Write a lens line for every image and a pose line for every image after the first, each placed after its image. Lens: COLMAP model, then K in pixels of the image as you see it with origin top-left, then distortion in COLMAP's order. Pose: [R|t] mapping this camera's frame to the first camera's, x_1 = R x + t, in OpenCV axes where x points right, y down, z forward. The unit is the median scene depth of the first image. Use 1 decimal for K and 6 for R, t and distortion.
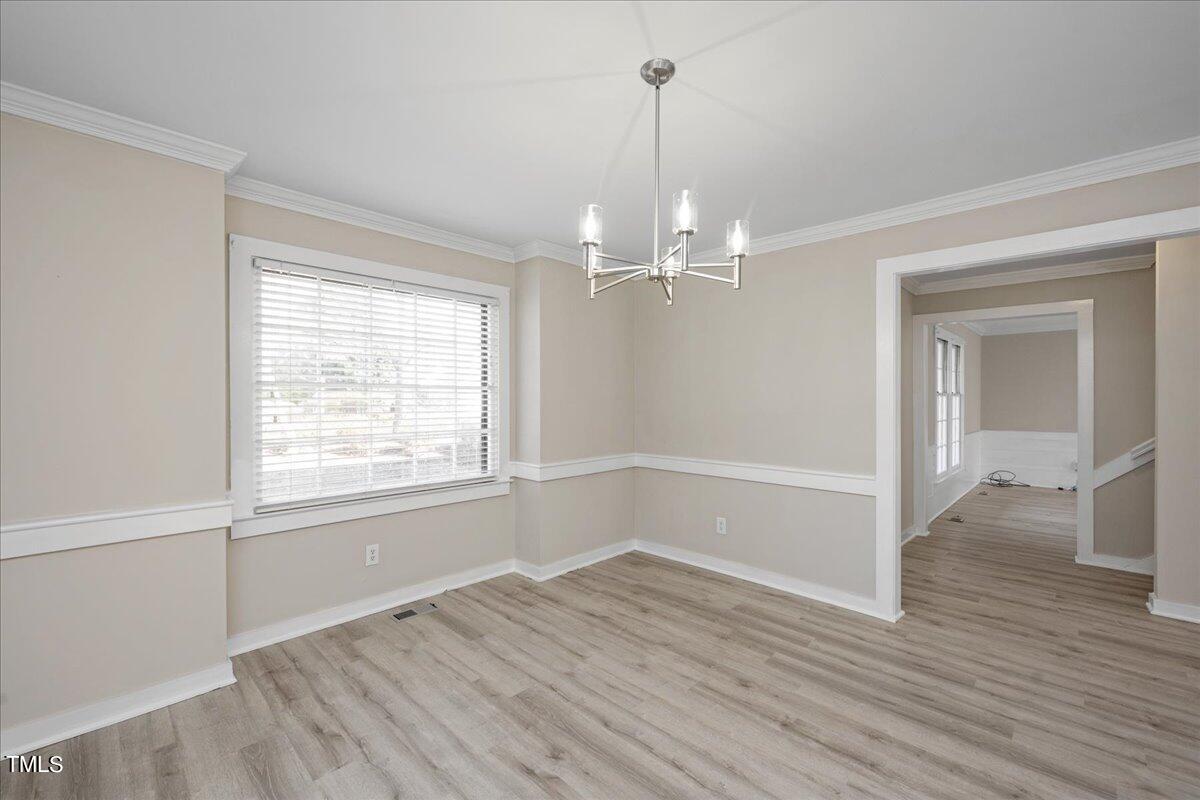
lens RADIAL K [[498.4, 0, 600.0], [0, 498.4, 400.0], [0, 0, 1]] dist [0.001949, 0.000688]
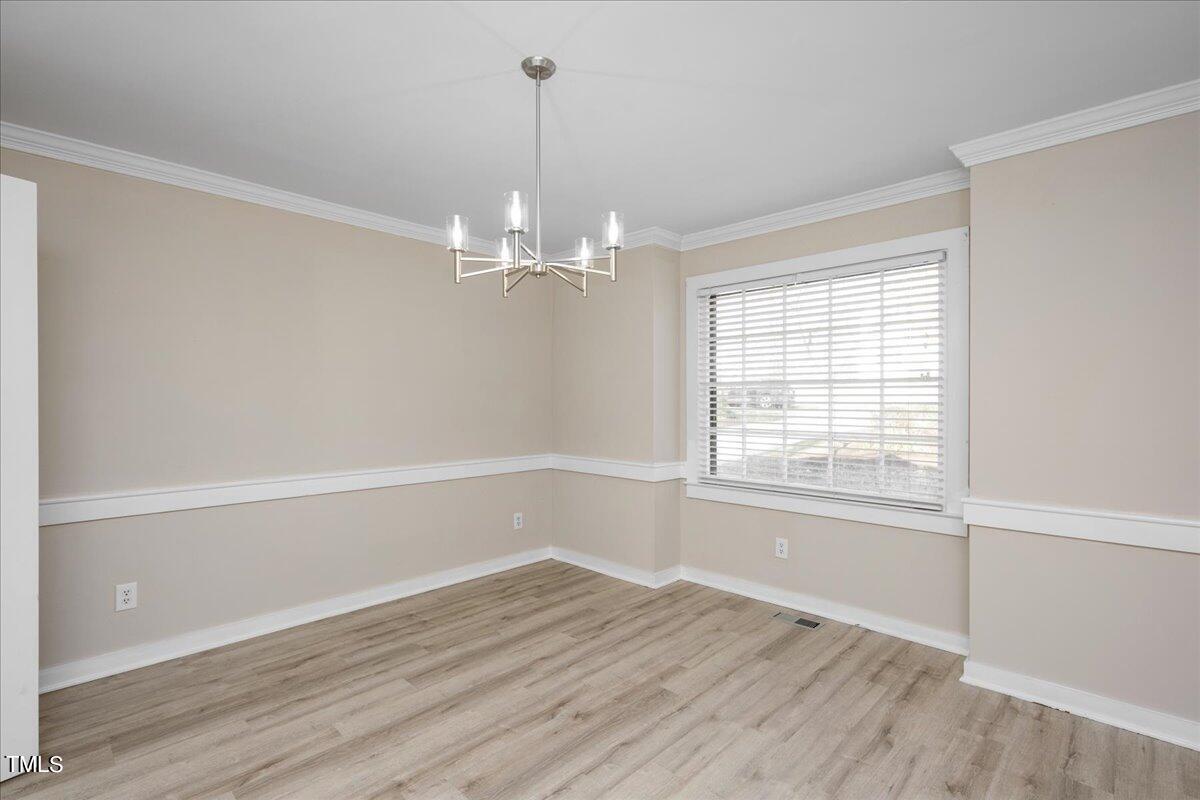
lens RADIAL K [[568.6, 0, 600.0], [0, 568.6, 400.0], [0, 0, 1]] dist [0.004202, -0.000061]
pose [[0.000847, 0.004345, -0.999990, 0.873199], [0.004259, 0.999981, 0.004348, -0.000424], [0.999991, -0.004262, 0.000828, 0.772130]]
